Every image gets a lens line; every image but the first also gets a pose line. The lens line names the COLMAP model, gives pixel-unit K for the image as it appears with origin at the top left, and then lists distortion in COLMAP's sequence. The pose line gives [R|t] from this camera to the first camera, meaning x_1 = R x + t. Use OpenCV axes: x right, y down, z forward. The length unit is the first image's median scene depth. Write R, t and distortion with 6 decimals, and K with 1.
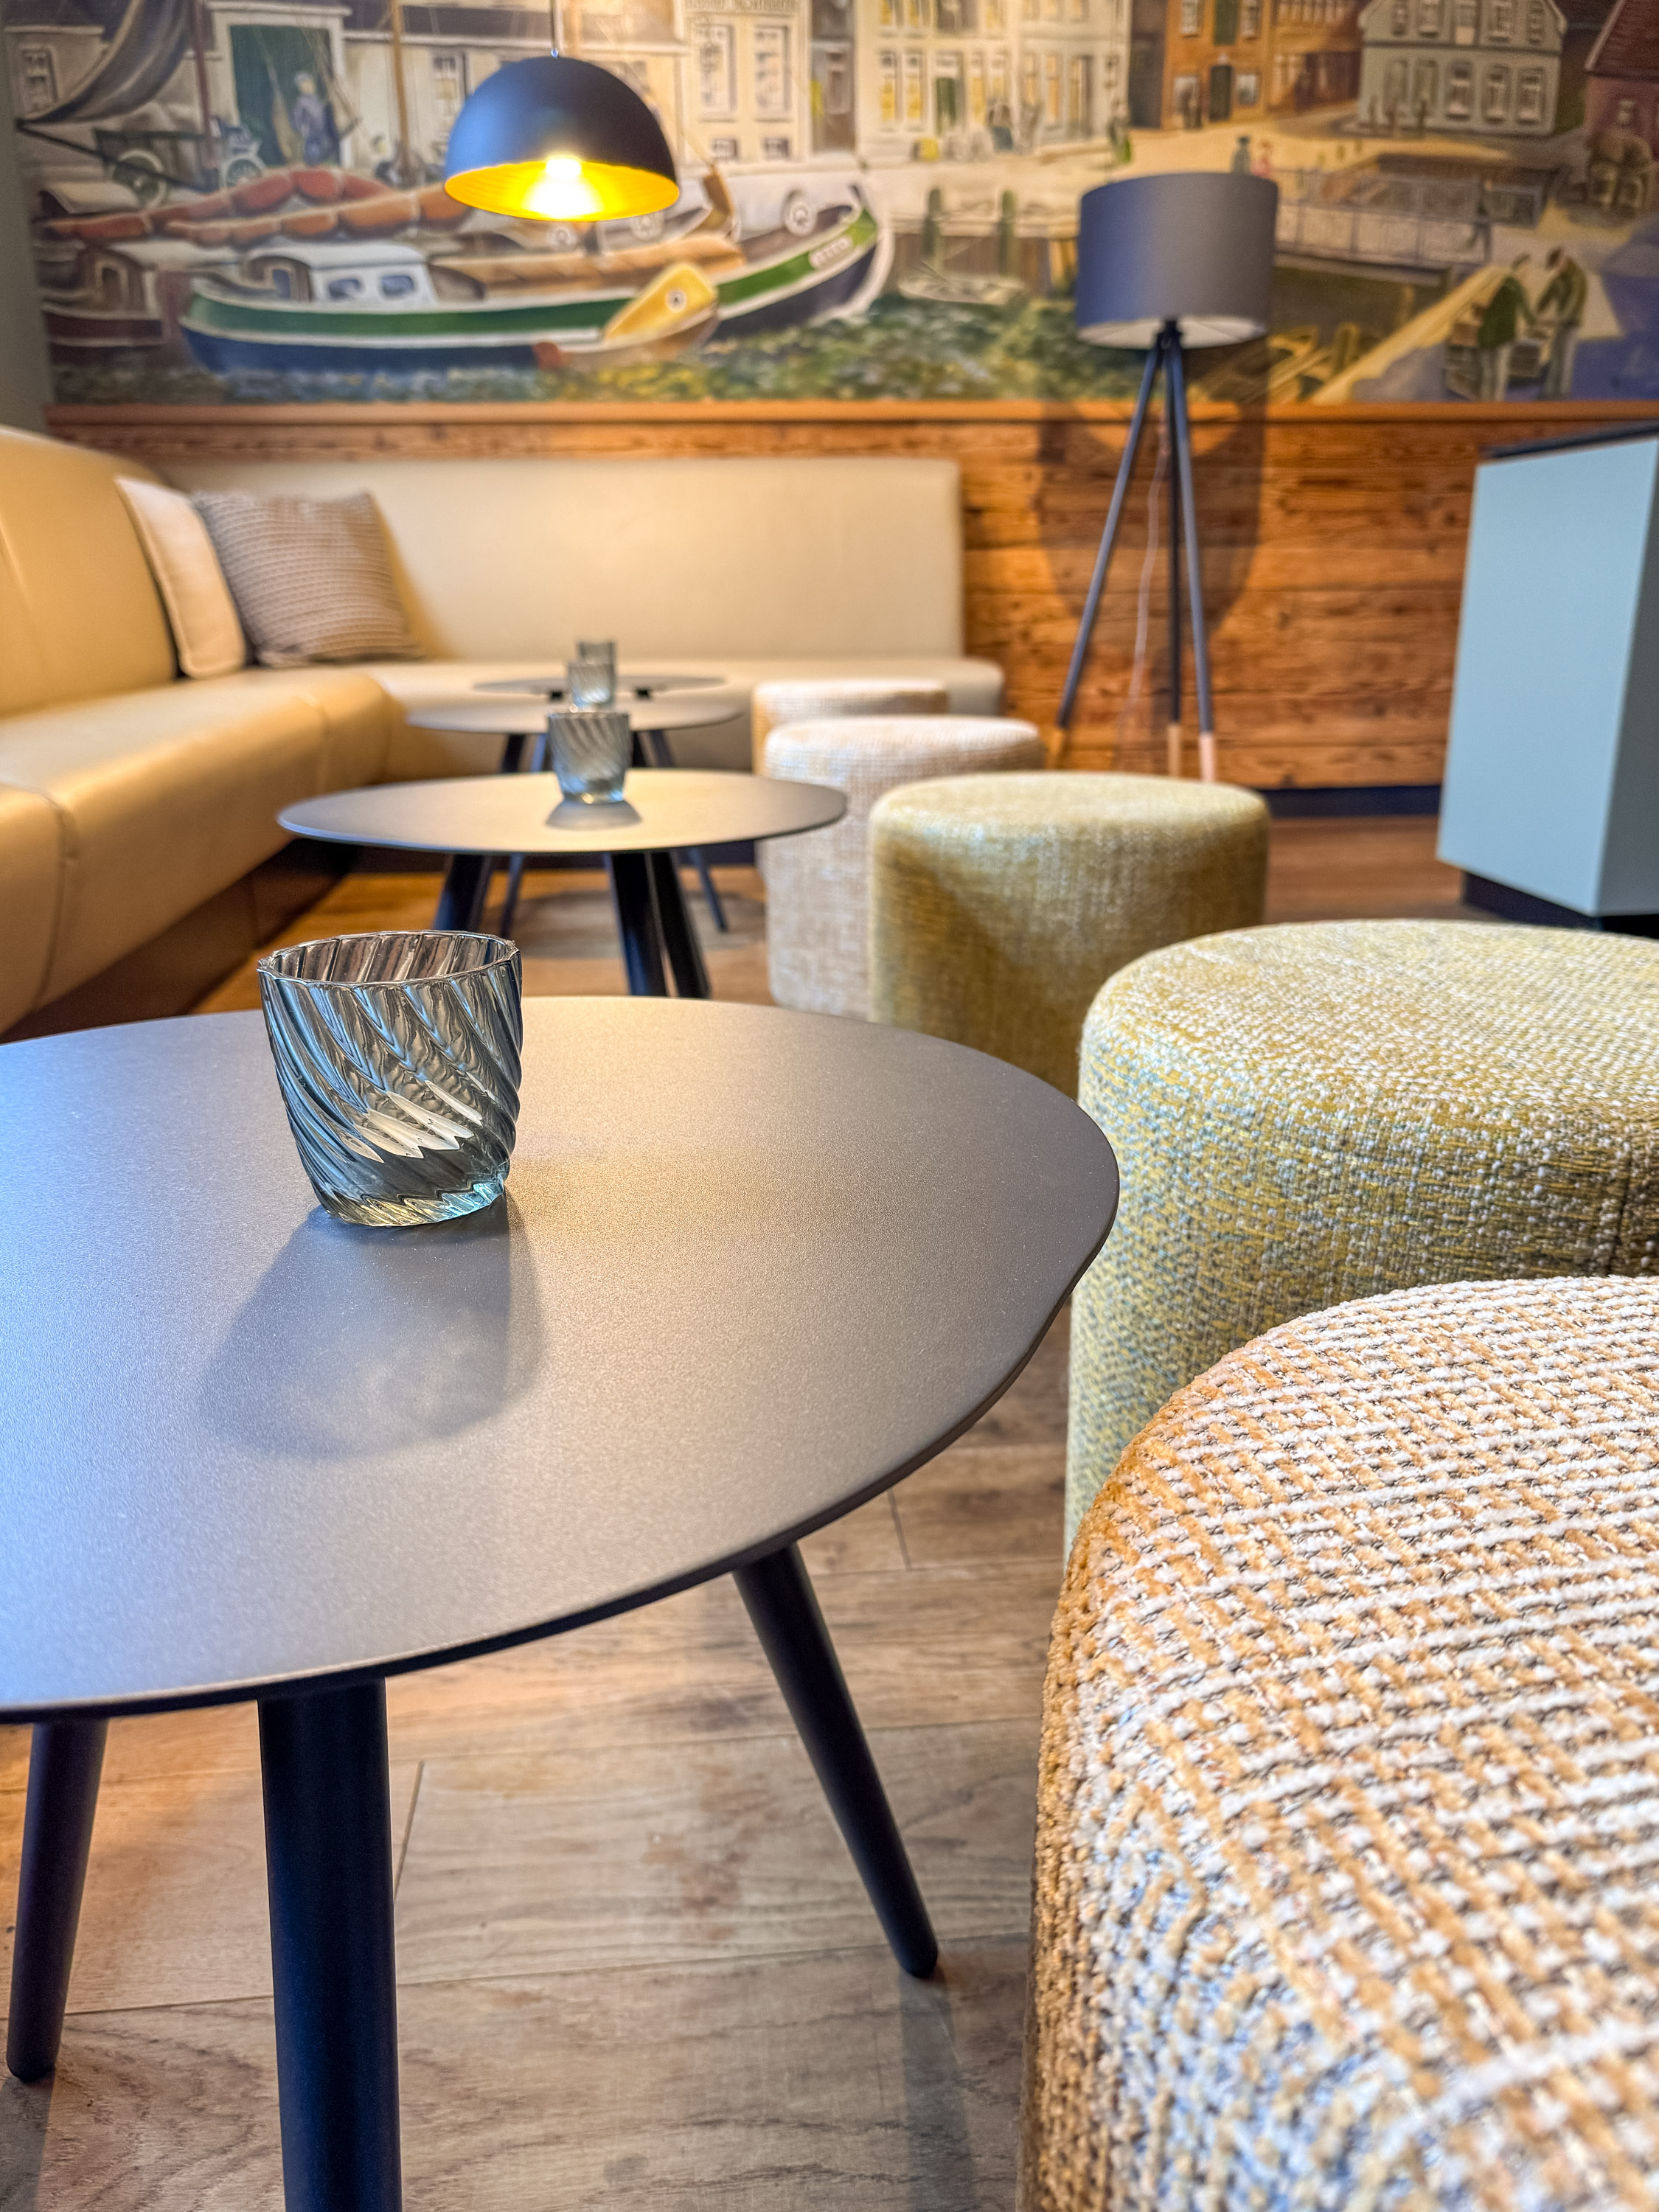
lens RADIAL K [[1569.0, 0, 829.5], [0, 1569.0, 1106.0], [0, 0, 1]] dist [0.004804, -0.055328]
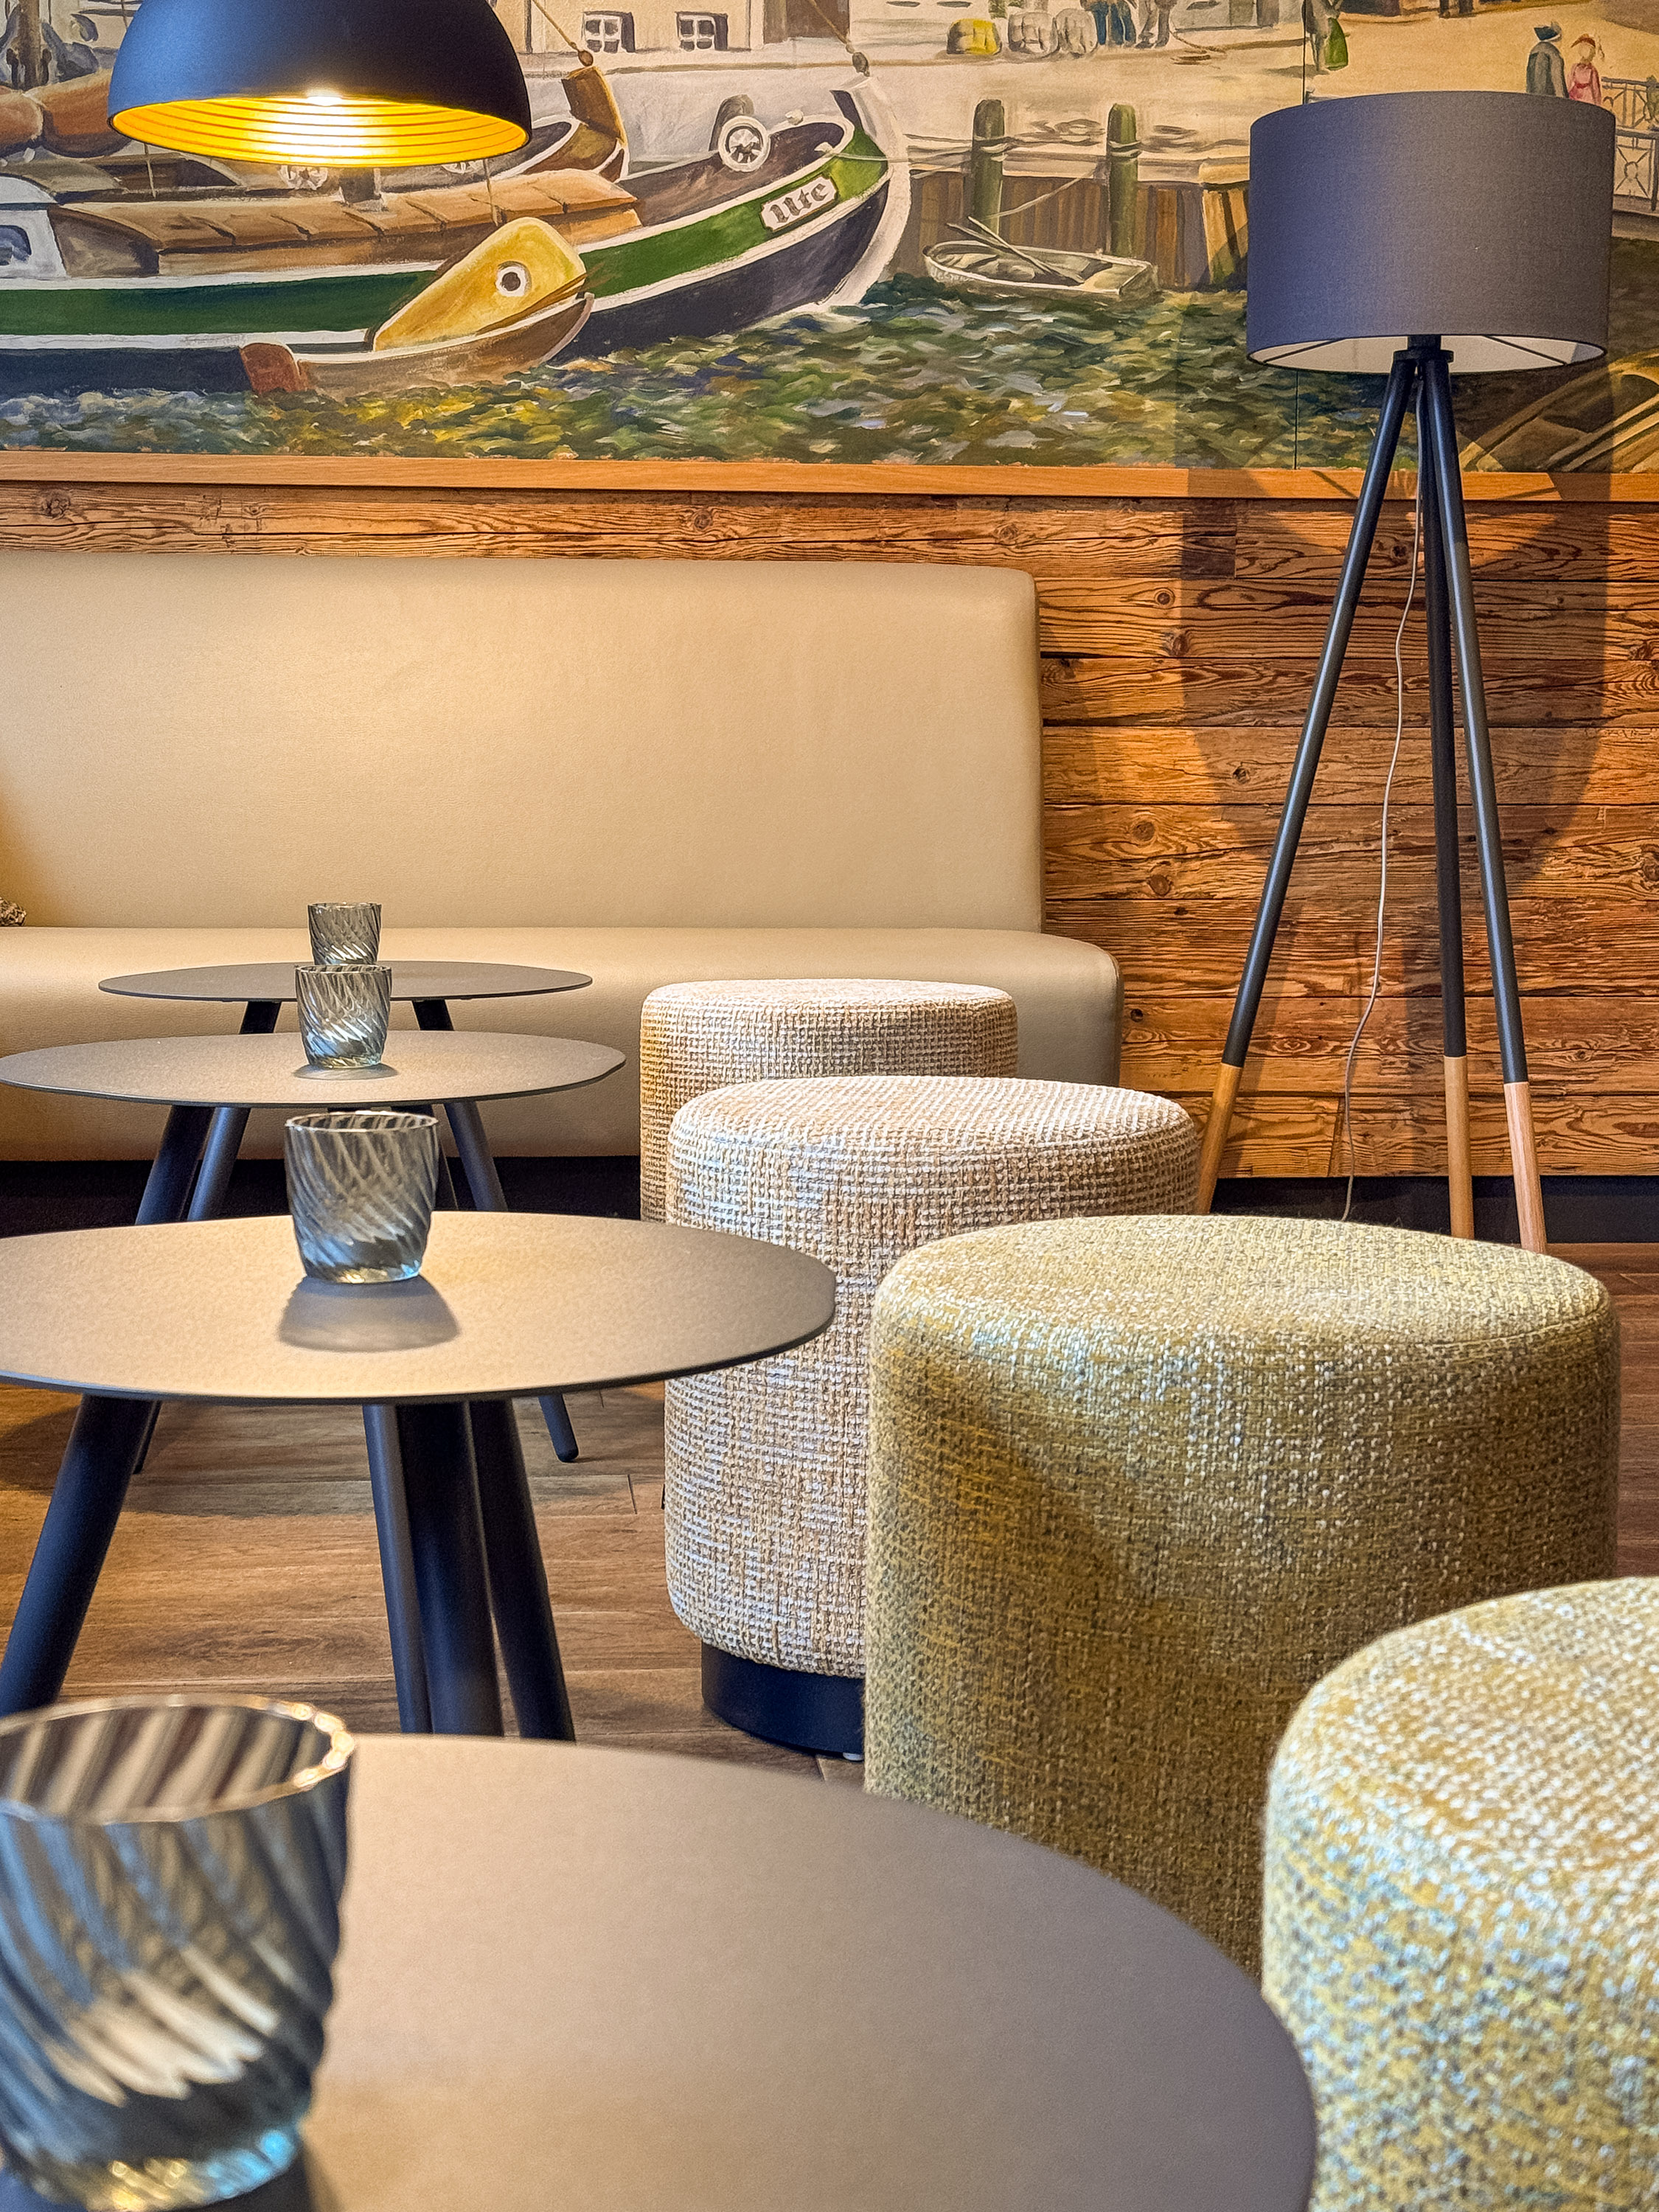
lens RADIAL K [[3134.6, 0, 829.5], [0, 3134.6, 1106.0], [0, 0, 1]] dist [0.053854, -0.090311]
pose [[0.999762, 0.015540, 0.015324, -0.017861], [-0.011810, 0.975672, -0.218917, -0.043332], [-0.018353, 0.218684, 0.975623, -0.164043]]
